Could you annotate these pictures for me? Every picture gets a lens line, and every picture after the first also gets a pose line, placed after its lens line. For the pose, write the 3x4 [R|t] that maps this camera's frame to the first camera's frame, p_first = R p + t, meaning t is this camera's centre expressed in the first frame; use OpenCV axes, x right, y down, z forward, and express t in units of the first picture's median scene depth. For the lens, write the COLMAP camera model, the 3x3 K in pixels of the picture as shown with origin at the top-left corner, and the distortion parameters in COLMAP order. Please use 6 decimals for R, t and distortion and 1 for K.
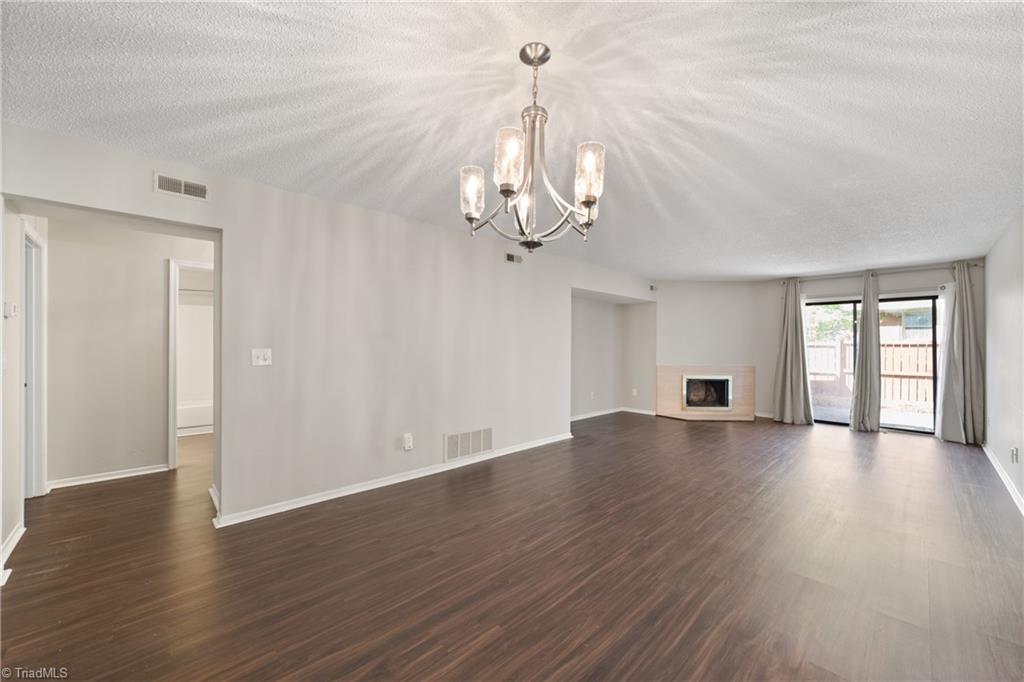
lens RADIAL K [[397.0, 0, 521.2], [0, 397.0, 344.5], [0, 0, 1]] dist [-0.013044, 0.003778]
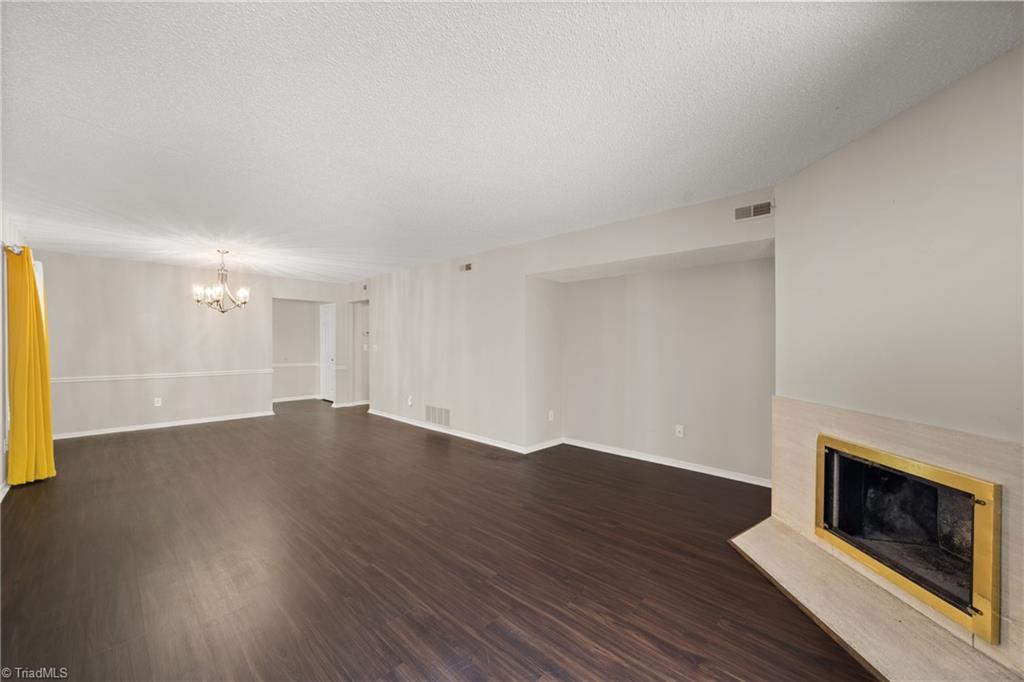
lens RADIAL K [[397.0, 0, 521.9], [0, 397.0, 342.8], [0, 0, 1]] dist [-0.013044, 0.003778]
pose [[0.052031, -0.005245, -0.998632, 1.139743], [-0.004985, 0.999972, -0.005512, 0.005336], [0.998633, 0.005265, 0.052003, 1.114212]]
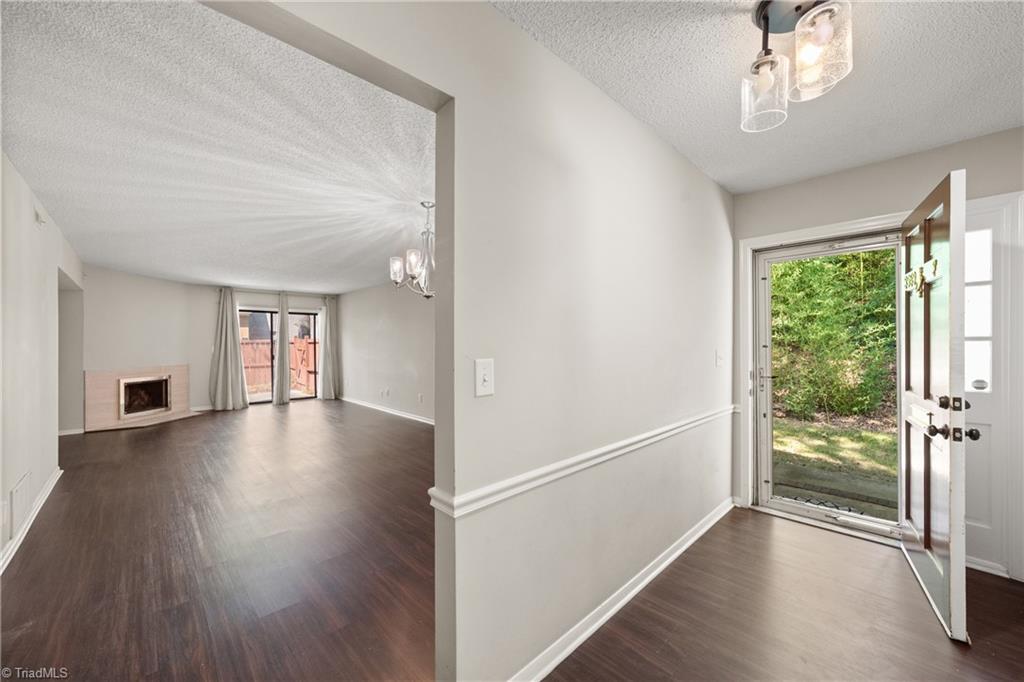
lens RADIAL K [[397.0, 0, 522.8], [0, 397.0, 343.7], [0, 0, 1]] dist [-0.013044, 0.003778]
pose [[-0.011800, -0.007185, 0.999905, -0.569299], [0.003919, 0.999966, 0.007231, -0.005108], [-0.999923, 0.004004, -0.011771, 0.148141]]
